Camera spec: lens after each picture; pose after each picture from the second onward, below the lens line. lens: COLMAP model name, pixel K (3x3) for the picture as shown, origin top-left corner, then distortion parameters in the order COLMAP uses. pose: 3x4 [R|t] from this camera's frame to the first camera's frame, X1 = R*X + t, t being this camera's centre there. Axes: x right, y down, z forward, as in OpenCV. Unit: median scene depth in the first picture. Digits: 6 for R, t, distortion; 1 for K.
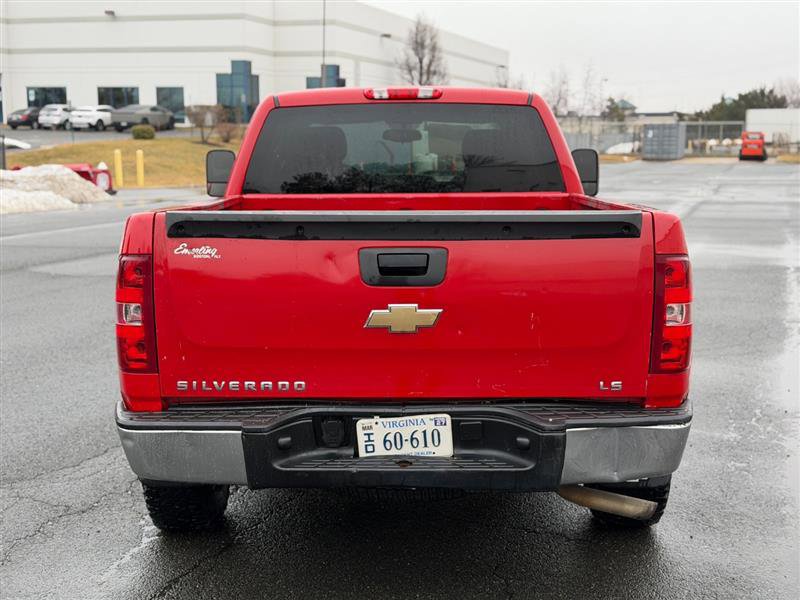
lens RADIAL K [[1082.7, 0, 419.2], [0, 1082.7, 300.4], [0, 0, 1]] dist [0.147013, -0.147914]
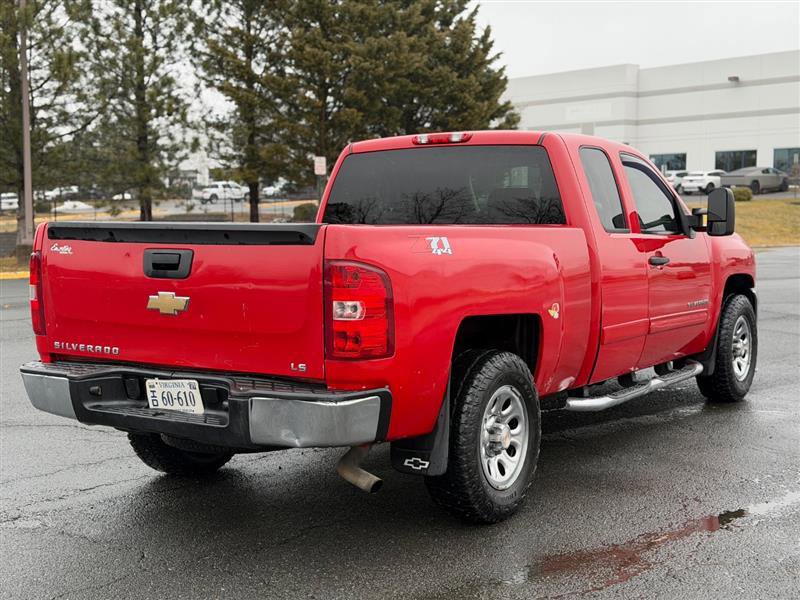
lens RADIAL K [[1082.7, 0, 419.2], [0, 1082.7, 300.4], [0, 0, 1]] dist [0.147013, -0.147914]
pose [[0.847568, 0.041910, -0.529029, 0.920648], [-0.072053, 0.996734, -0.036475, 0.038571], [0.525772, 0.069033, 0.847820, 0.041373]]
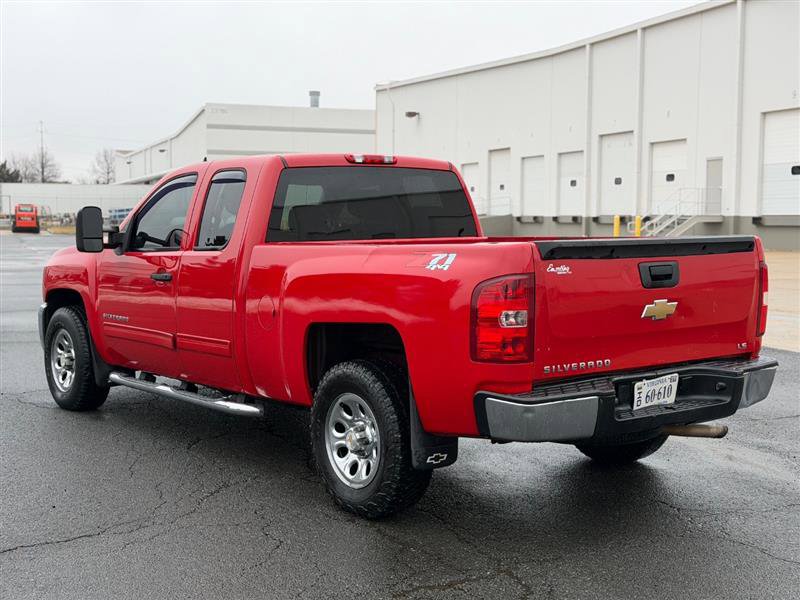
lens RADIAL K [[1082.7, 0, 419.2], [0, 1082.7, 300.4], [0, 0, 1]] dist [0.147013, -0.147914]
pose [[0.786595, -0.051667, 0.615303, -1.159343], [0.092279, 0.995139, -0.034406, 0.024169], [-0.610534, 0.083843, 0.787539, 0.030232]]
